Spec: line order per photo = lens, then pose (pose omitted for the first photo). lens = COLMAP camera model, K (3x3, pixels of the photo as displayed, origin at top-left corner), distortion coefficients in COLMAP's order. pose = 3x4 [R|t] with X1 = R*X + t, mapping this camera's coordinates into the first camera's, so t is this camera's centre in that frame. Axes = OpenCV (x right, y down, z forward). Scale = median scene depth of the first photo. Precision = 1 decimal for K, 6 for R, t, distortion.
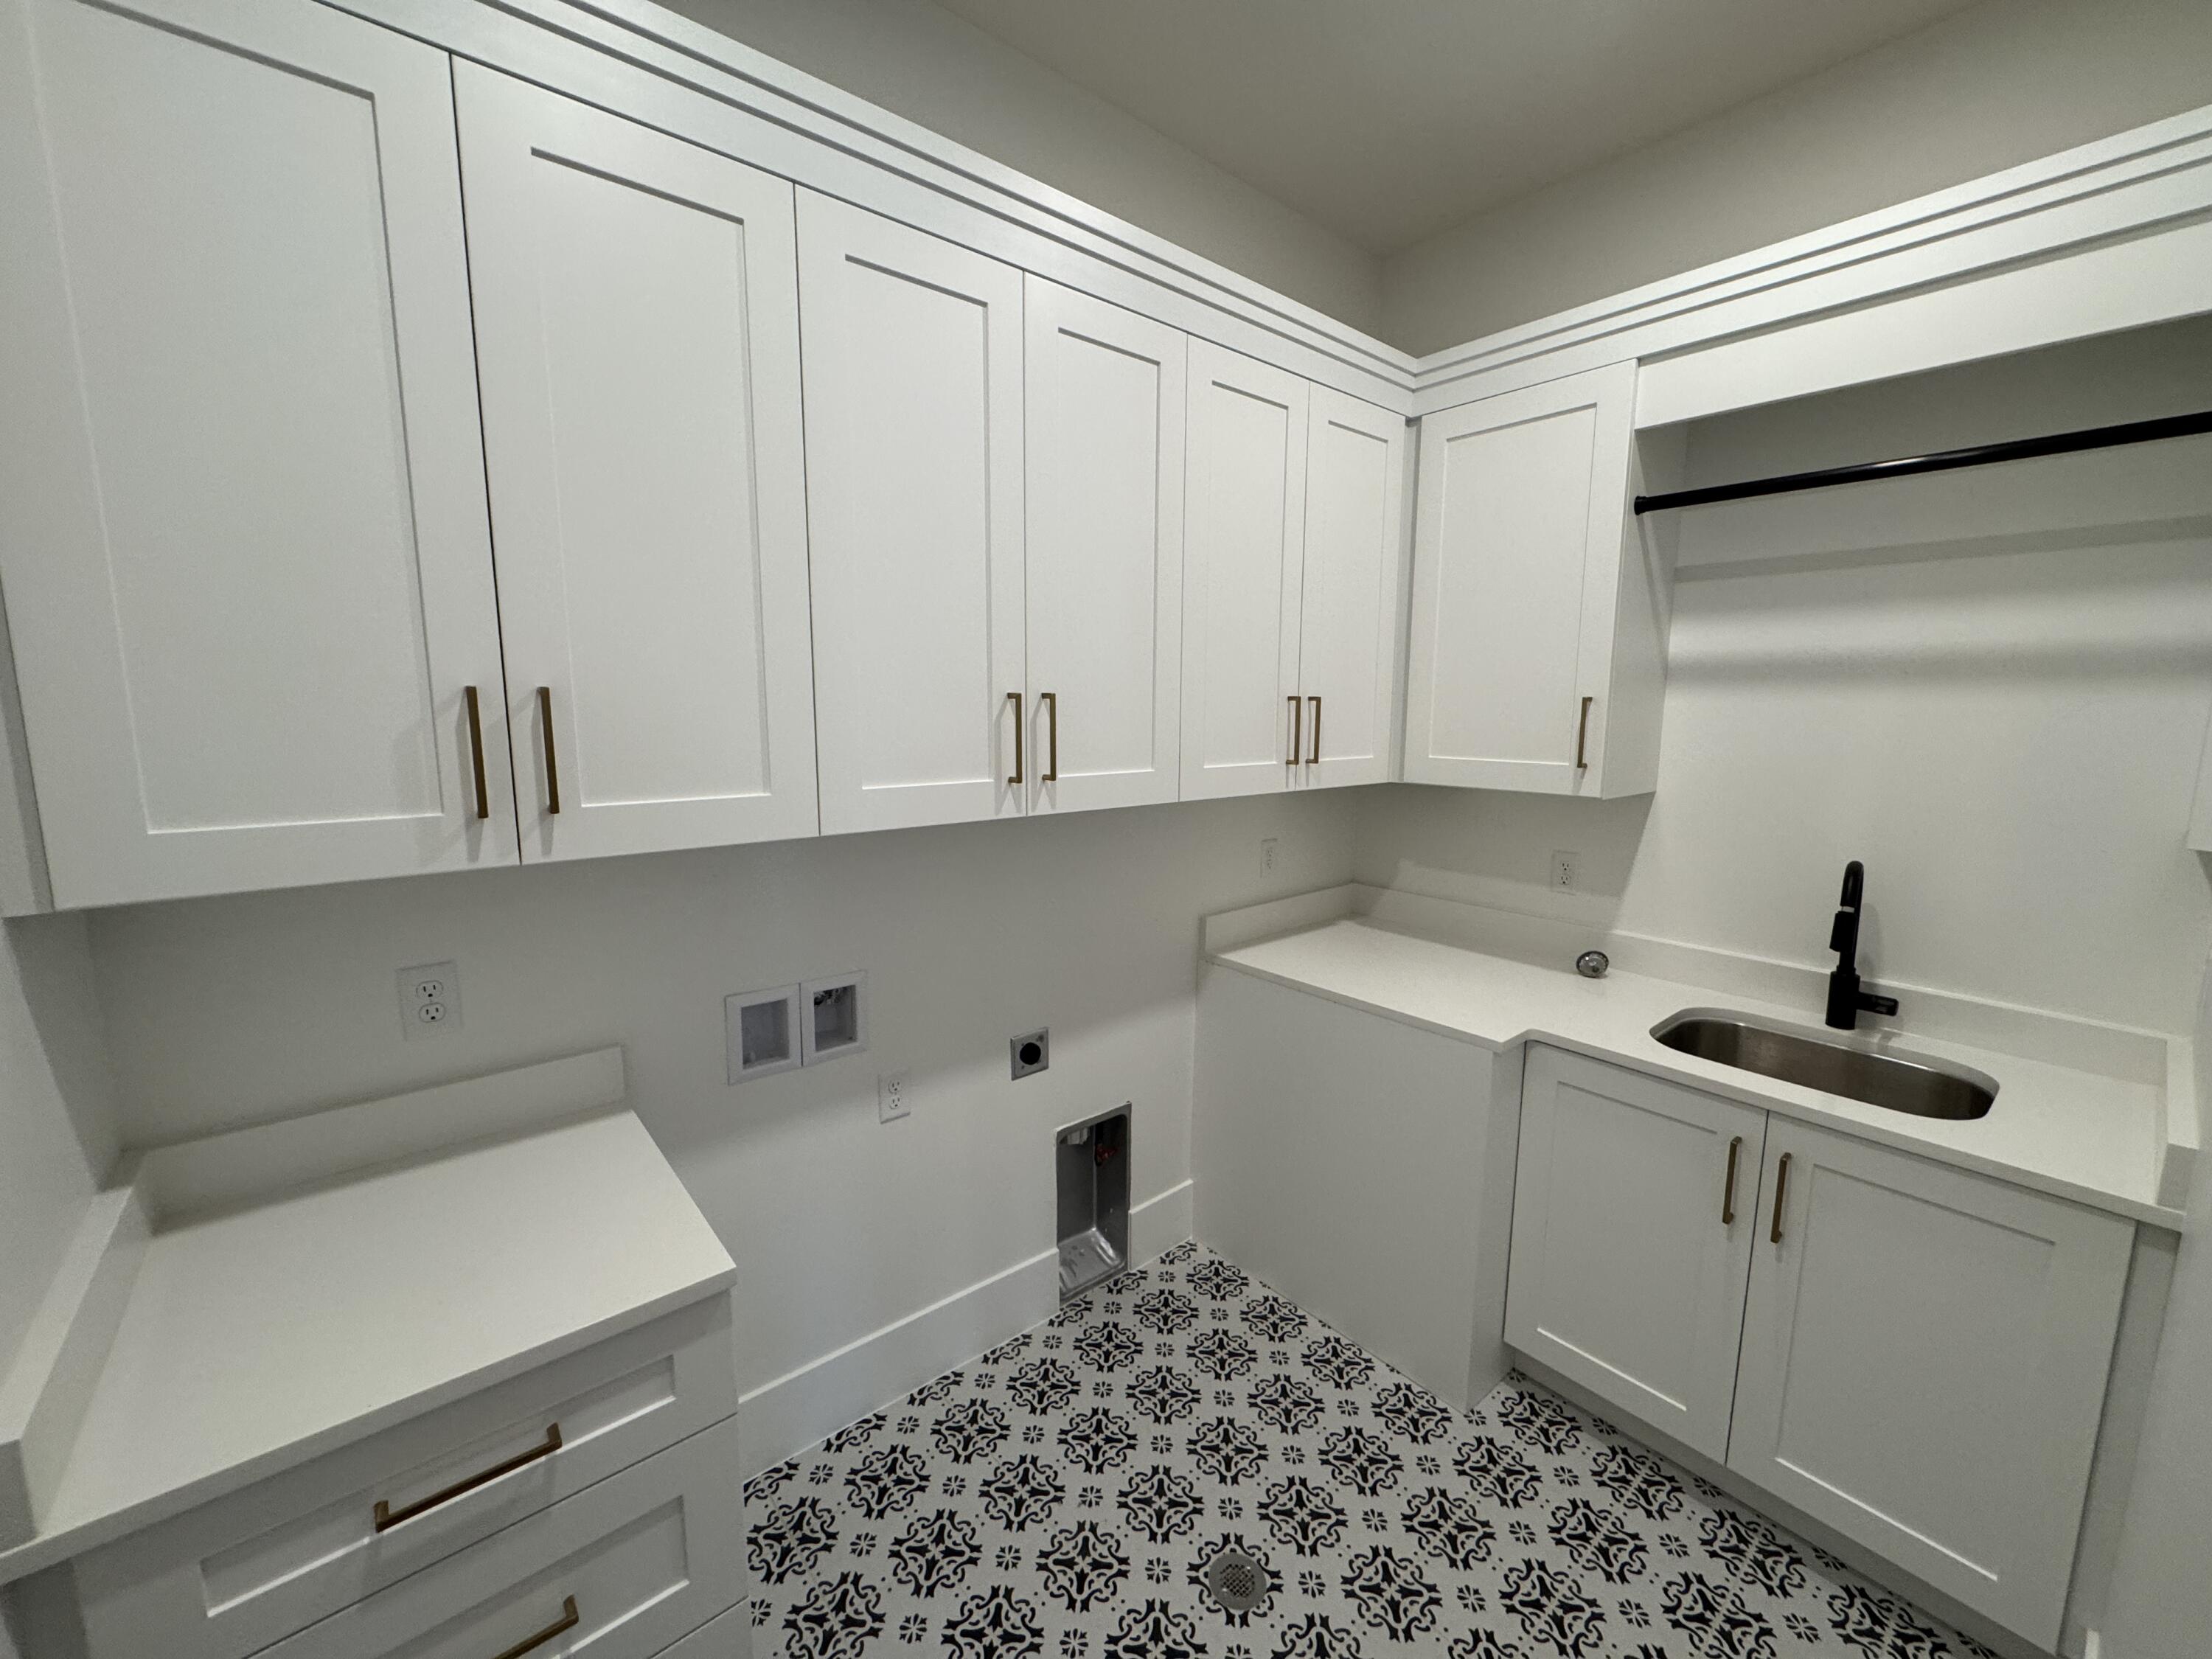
lens RADIAL K [[877.6, 0, 1105.7], [0, 877.6, 825.4], [0, 0, 1]] dist [-0.003378, 0.000774]
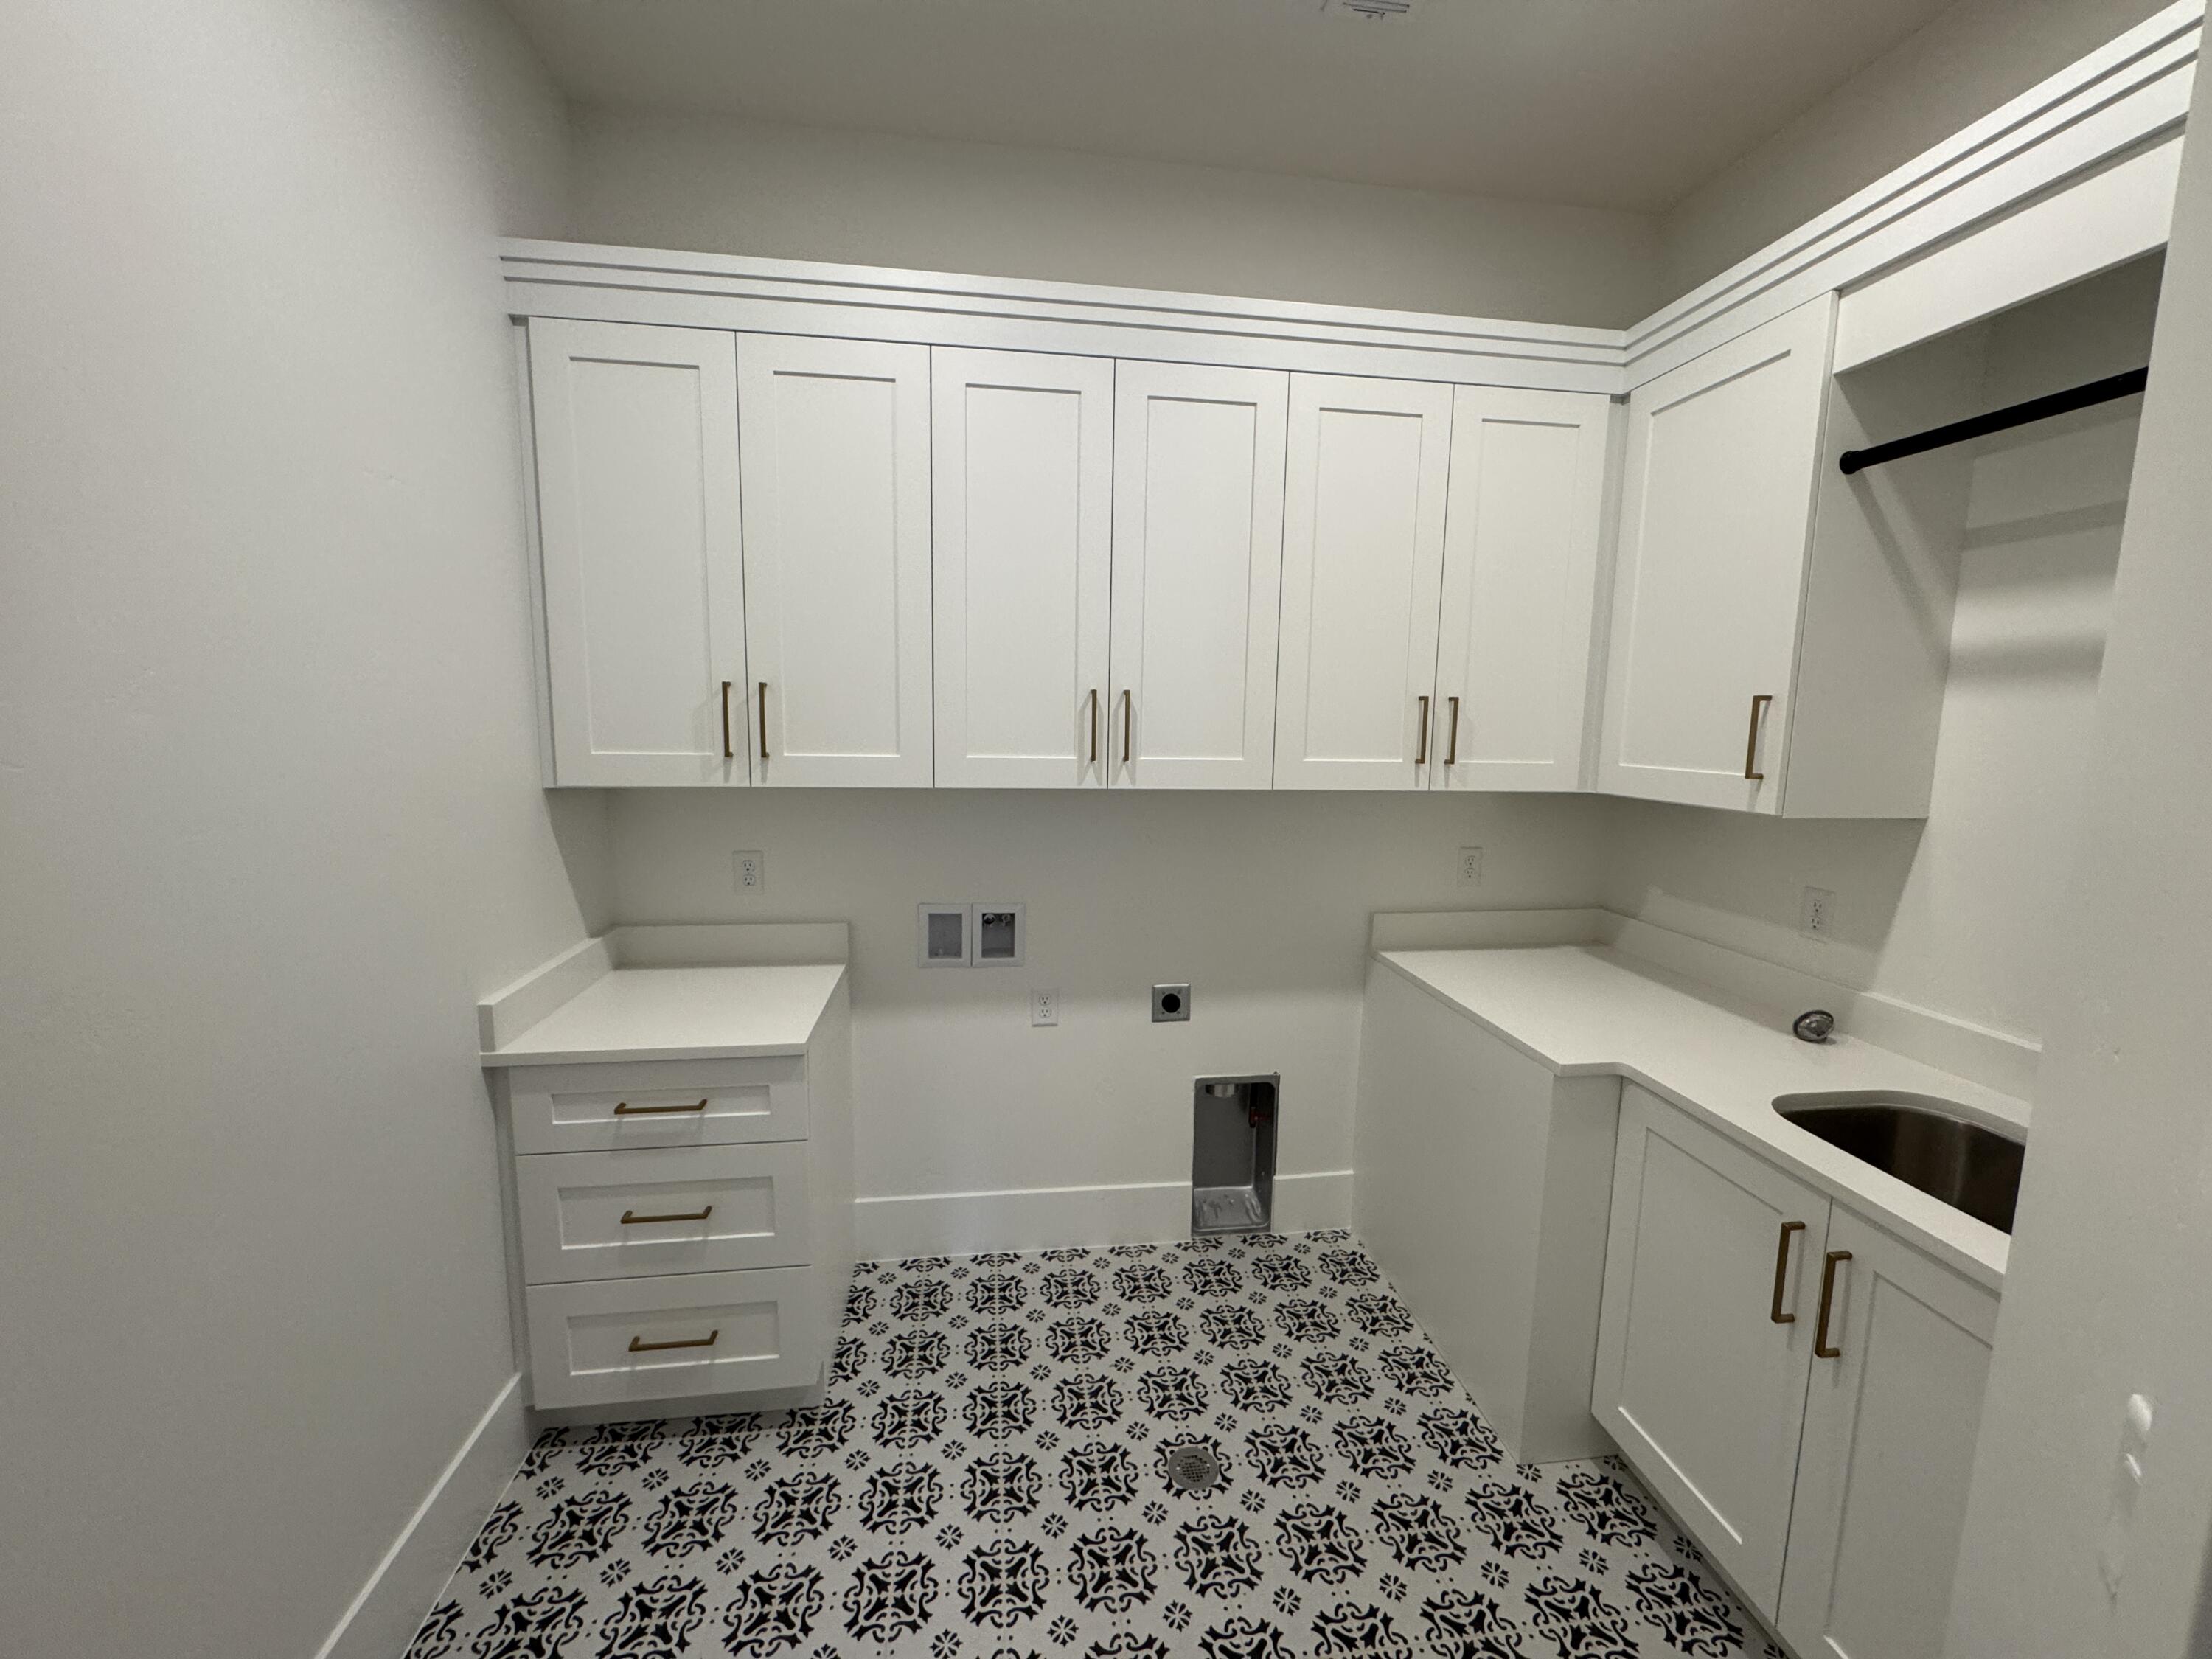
lens RADIAL K [[877.6, 0, 1105.7], [0, 877.6, 825.4], [0, 0, 1]] dist [-0.003378, 0.000774]
pose [[0.847025, 0.075362, -0.526184, 0.462316], [-0.086471, 0.996248, 0.003489, 0.030523], [0.524473, 0.042545, 0.850363, -0.047871]]
